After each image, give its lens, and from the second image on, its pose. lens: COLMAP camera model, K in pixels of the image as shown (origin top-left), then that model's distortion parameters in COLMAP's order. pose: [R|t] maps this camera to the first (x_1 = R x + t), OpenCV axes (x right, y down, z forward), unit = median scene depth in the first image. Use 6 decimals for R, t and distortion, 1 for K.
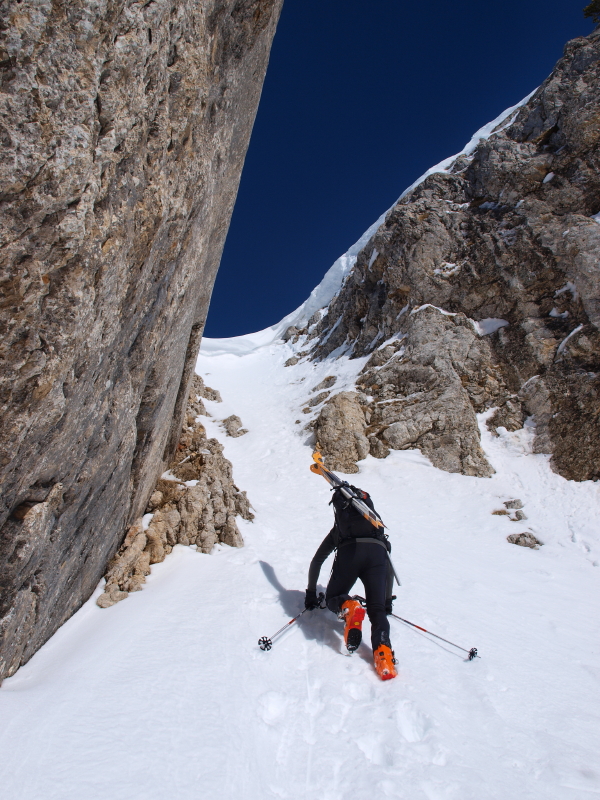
lens RADIAL K [[623.8, 0, 300.0], [0, 623.8, 400.0], [0, 0, 1]] dist [0.000192, -0.000010]
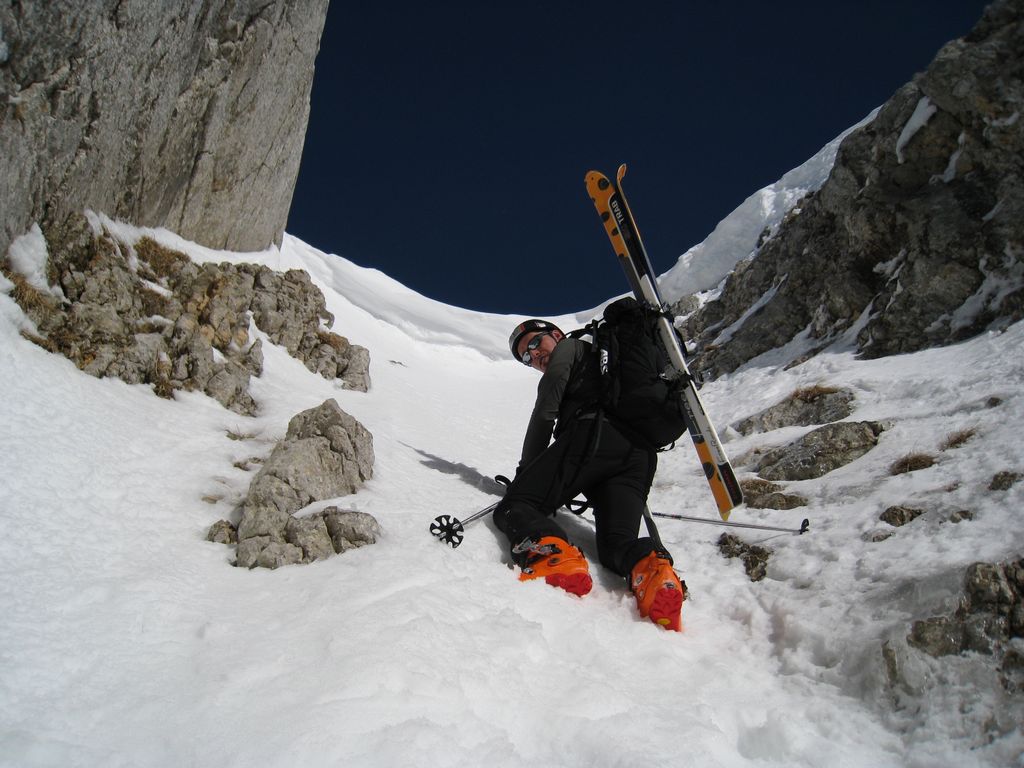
lens RADIAL K [[832.4, 0, 512.0], [0, 832.4, 384.0], [0, 0, 1]] dist [-0.150467, 0.100612]
pose [[0.974923, 0.201156, -0.095191, -0.025966], [-0.212672, 0.968122, -0.132324, 0.019482], [0.065538, 0.149250, 0.986625, 0.448551]]
